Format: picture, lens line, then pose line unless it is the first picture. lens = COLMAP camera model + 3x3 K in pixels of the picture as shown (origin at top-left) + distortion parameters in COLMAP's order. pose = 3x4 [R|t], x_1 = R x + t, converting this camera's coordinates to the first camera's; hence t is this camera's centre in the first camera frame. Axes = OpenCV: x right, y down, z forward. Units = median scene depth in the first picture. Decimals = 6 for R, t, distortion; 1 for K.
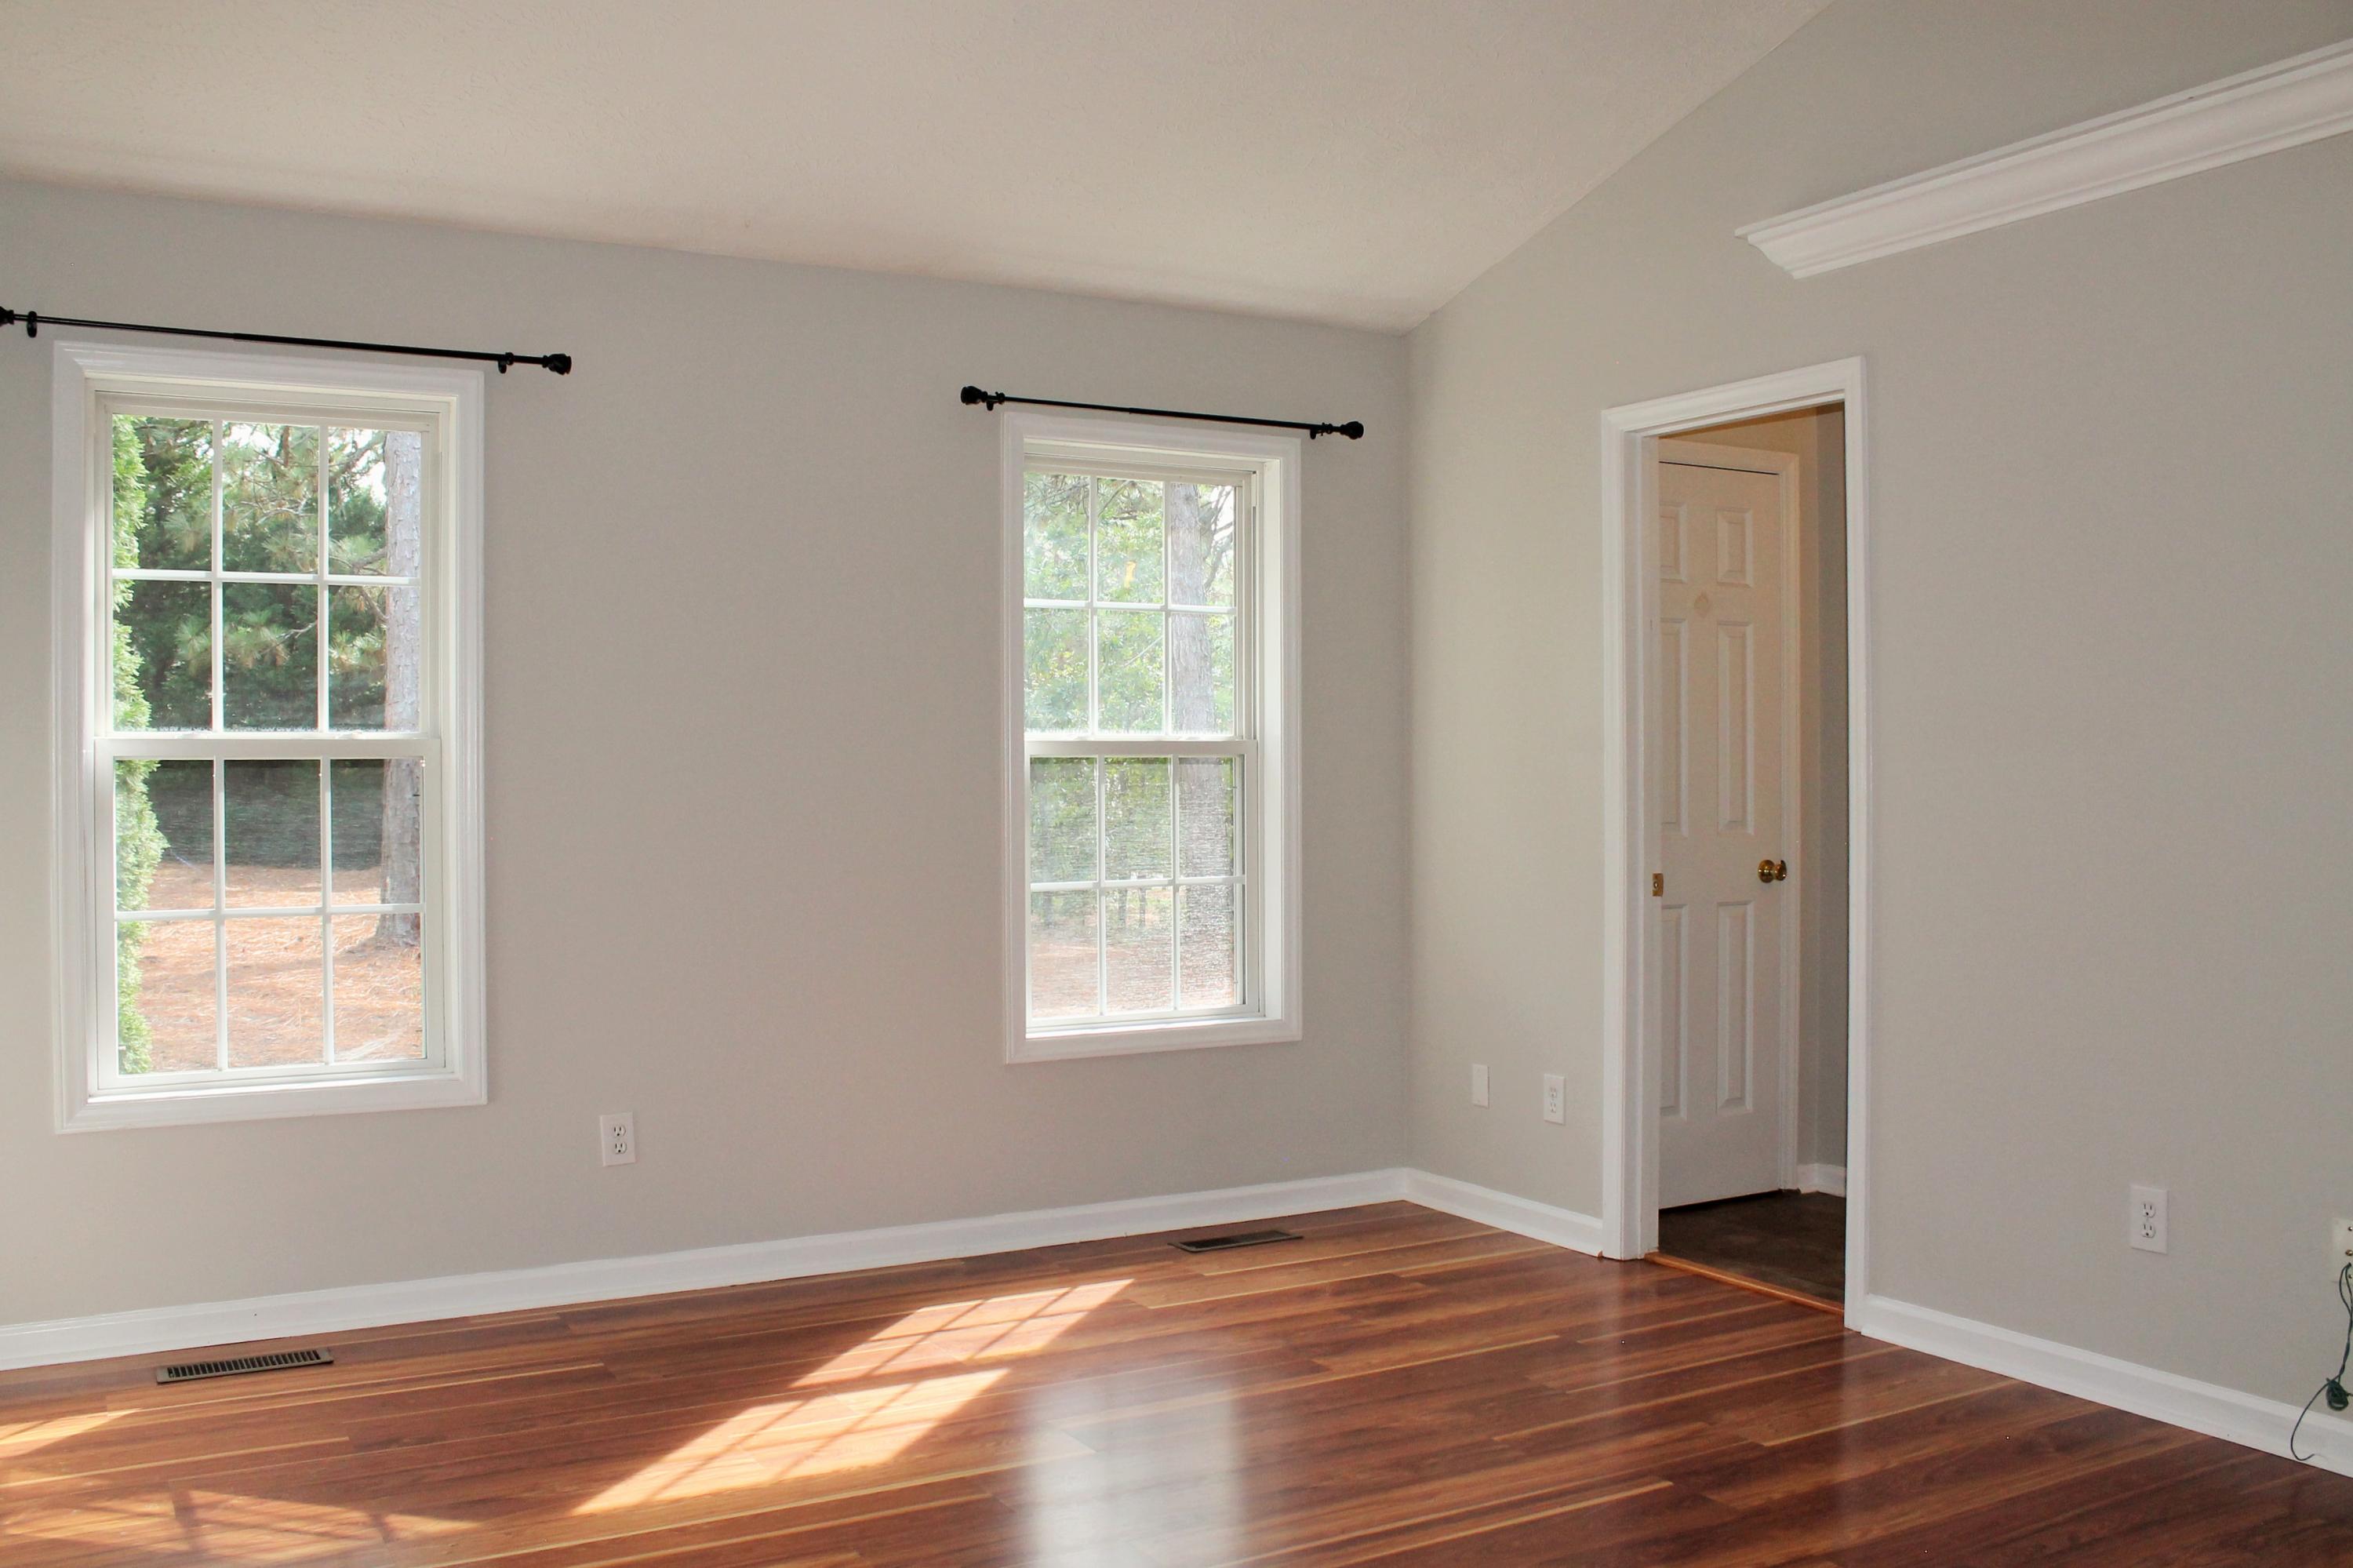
lens RADIAL K [[2043.9, 0, 1214.4], [0, 2043.9, 782.2], [0, 0, 1]] dist [-0.164869, 0.133960]
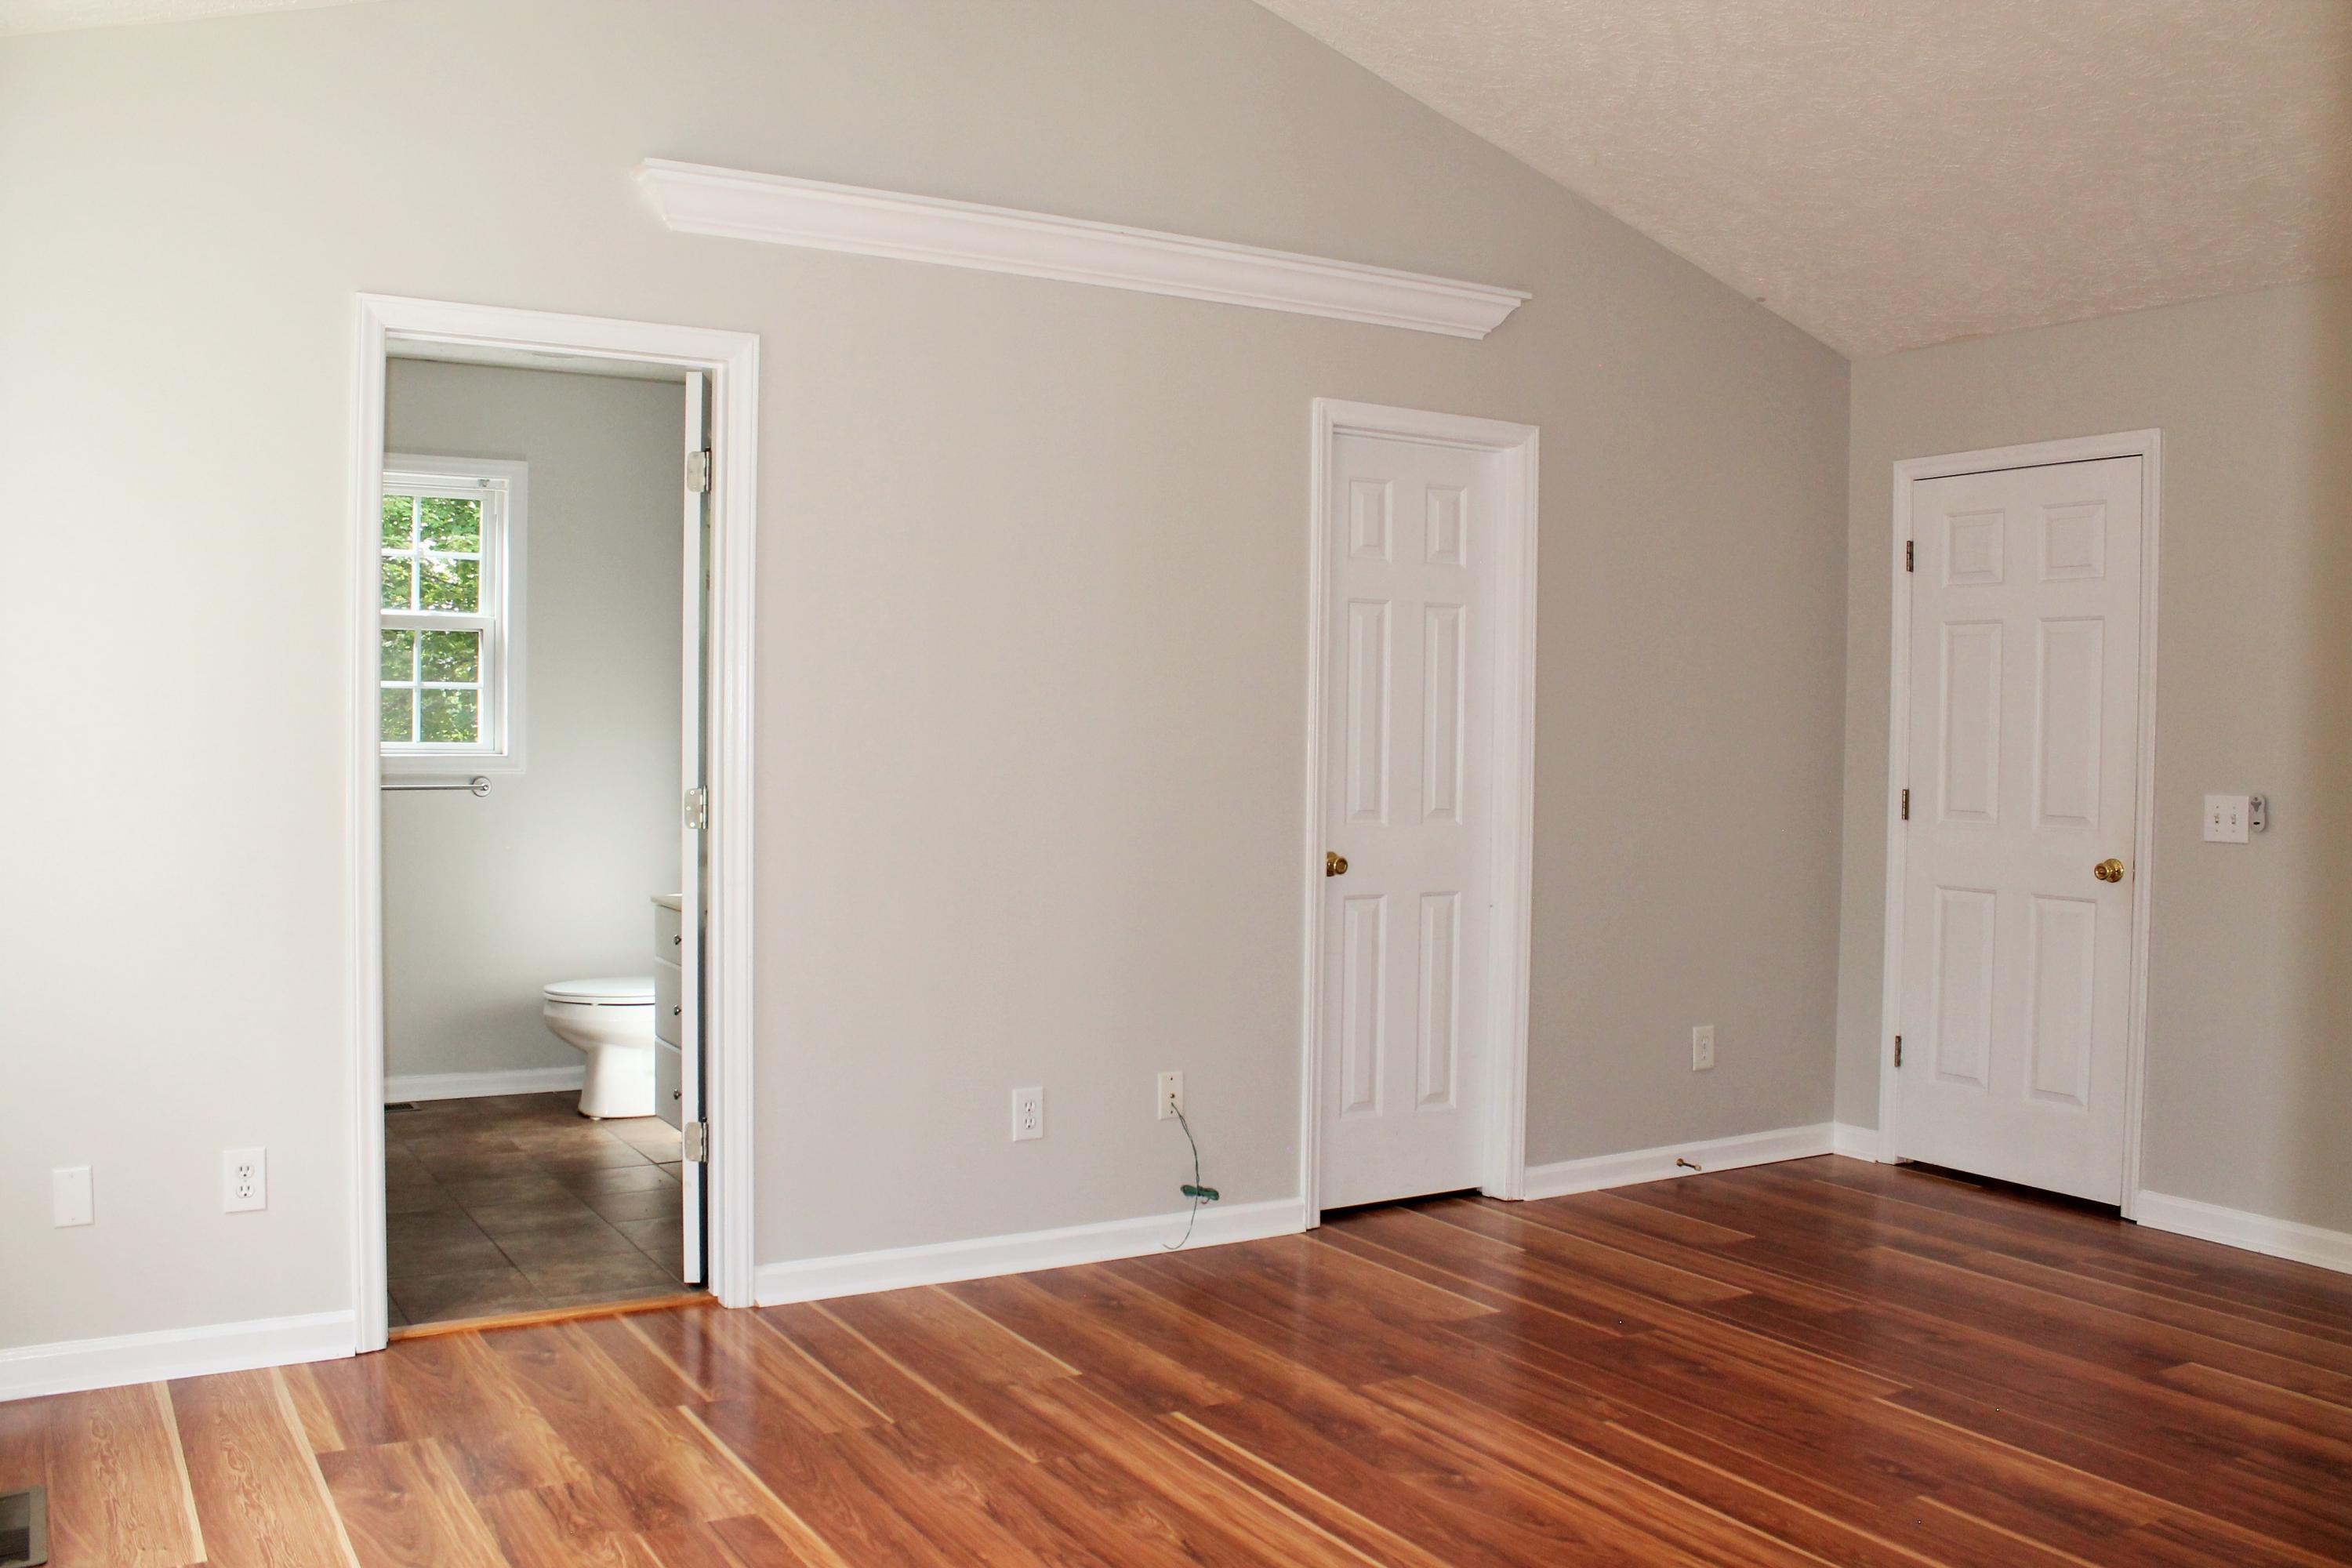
lens RADIAL K [[2033.6, 0, 1195.6], [0, 2033.6, 780.5], [0, 0, 1]] dist [-0.148657, 0.127145]
pose [[-0.005464, -0.034004, 0.999407, -0.678611], [-0.014095, 0.999325, 0.033925, -0.027007], [-0.999886, -0.013902, -0.005939, 0.785370]]
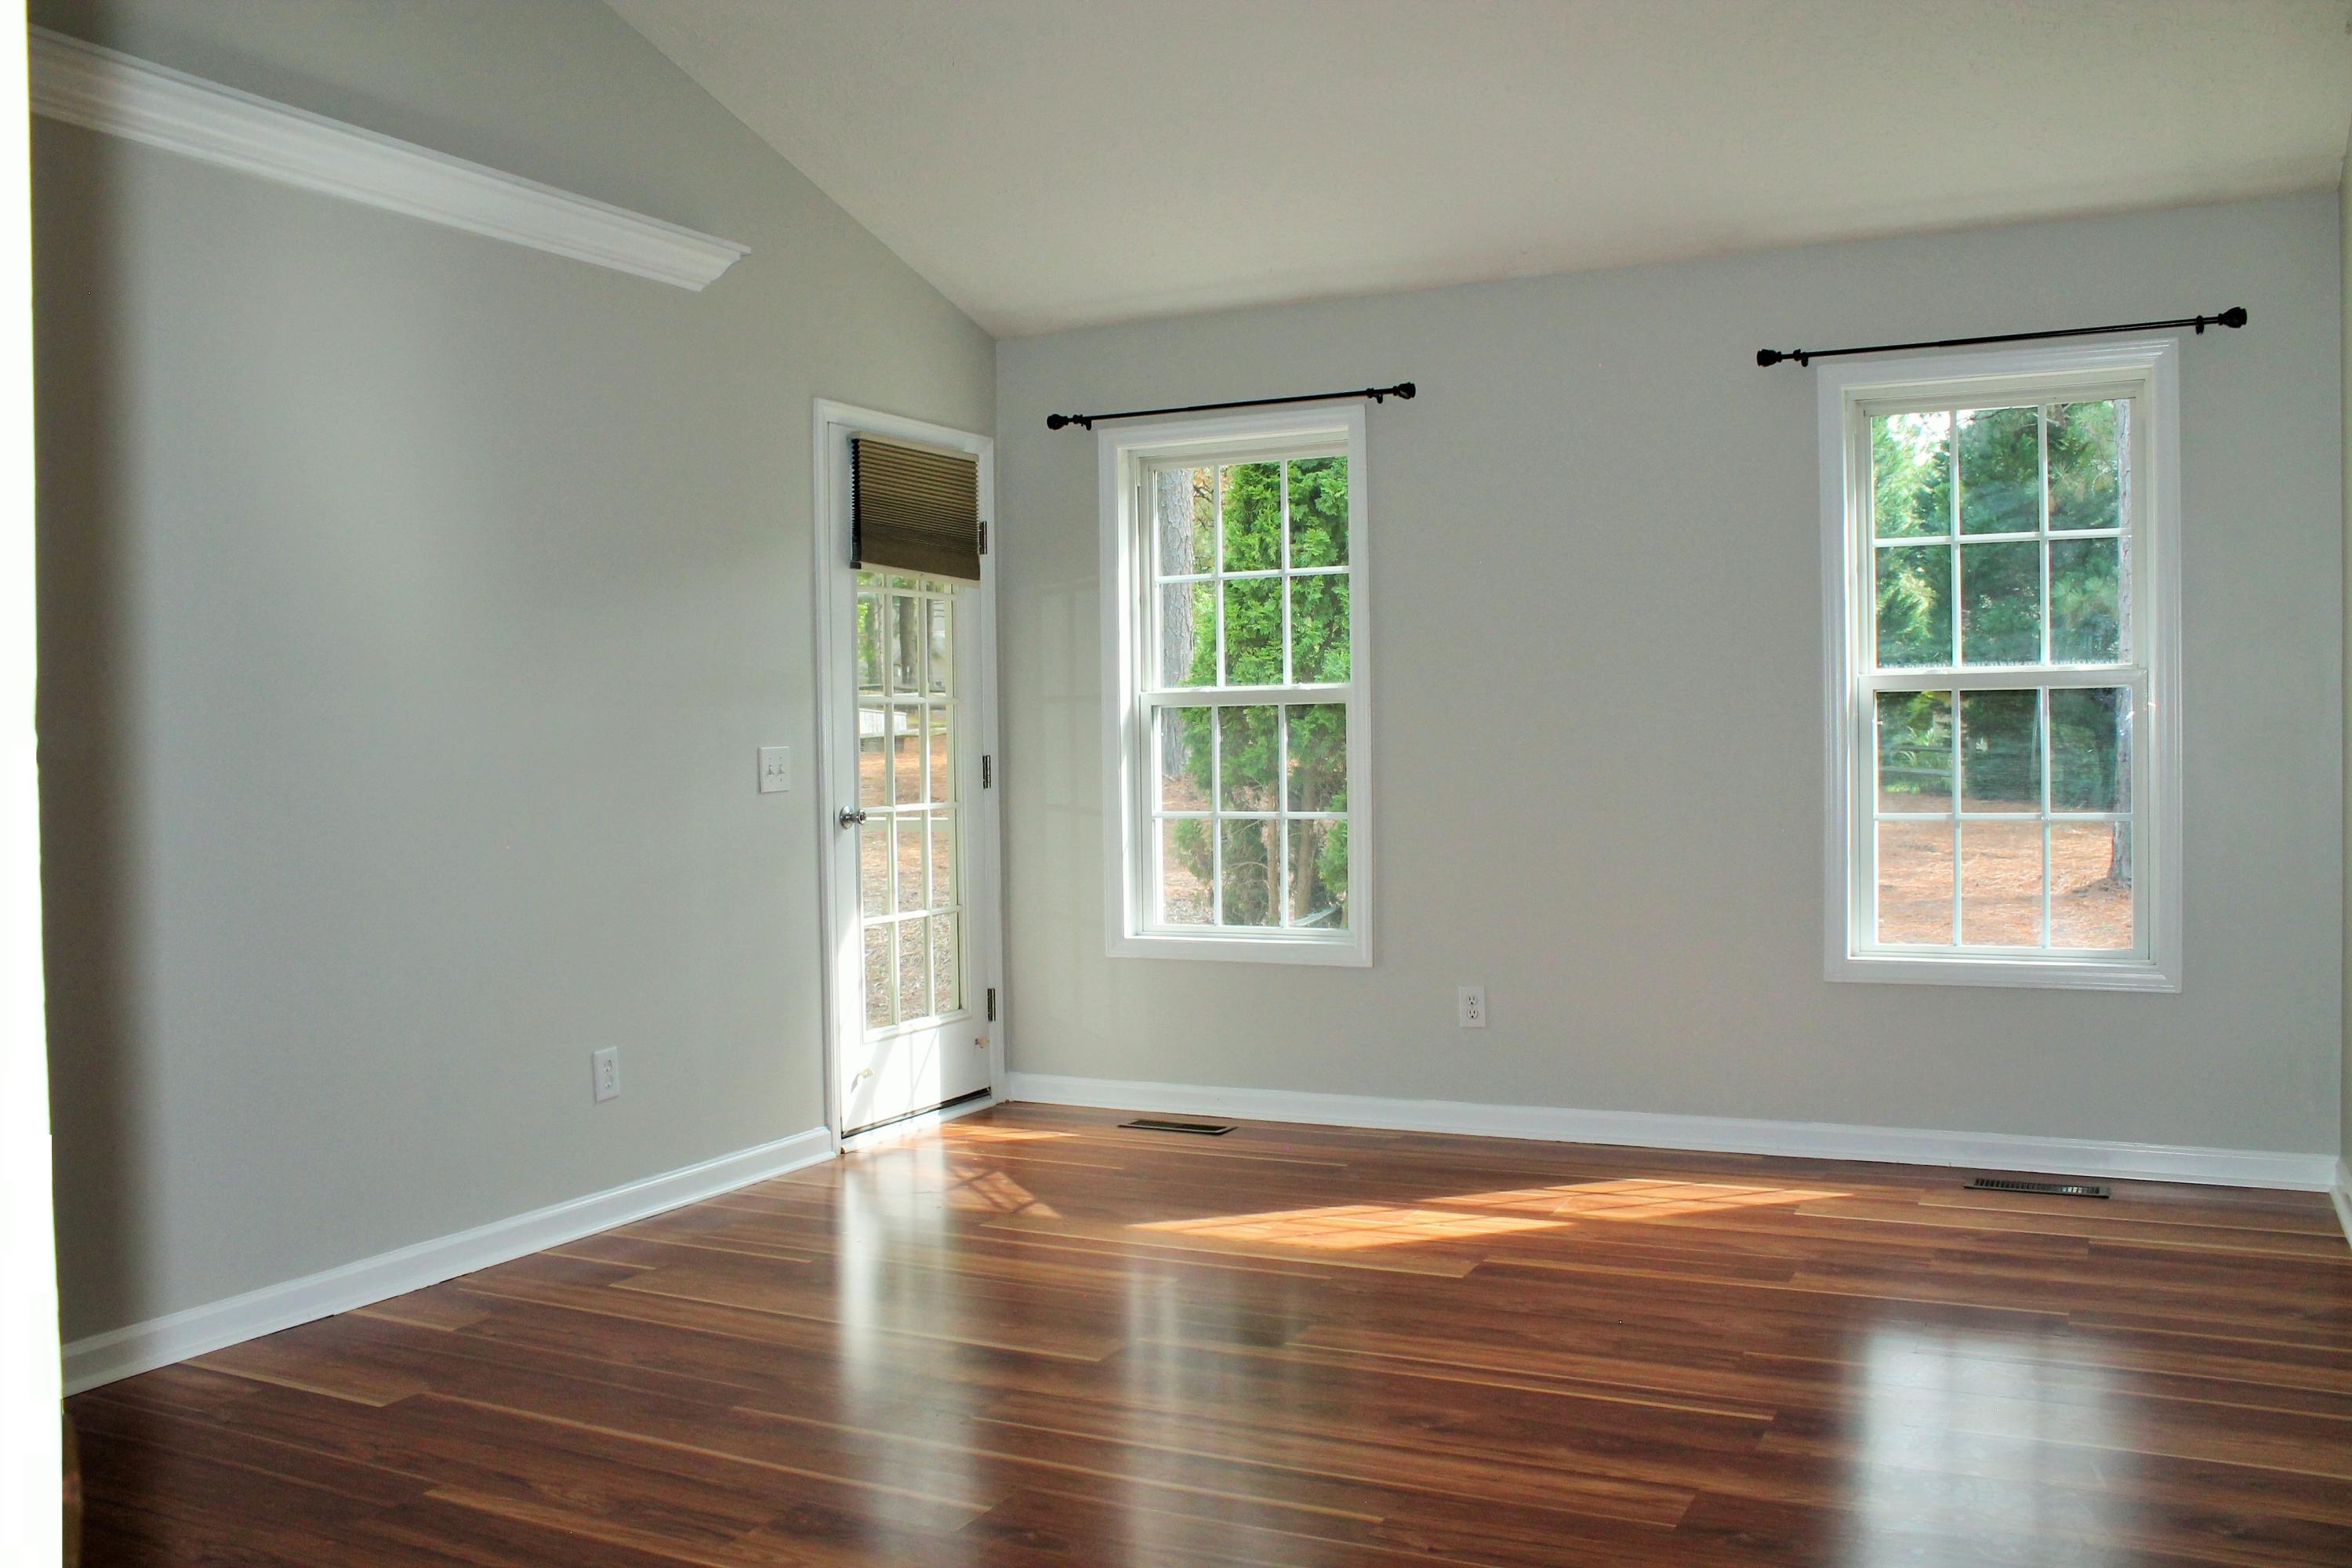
lens RADIAL K [[2033.6, 0, 1195.6], [0, 2033.6, 780.5], [0, 0, 1]] dist [-0.148657, 0.127145]
pose [[0.551303, 0.012748, -0.834208, 0.694444], [0.007377, 0.999770, 0.020153, 0.012230], [0.834272, -0.017265, 0.551082, 0.180674]]
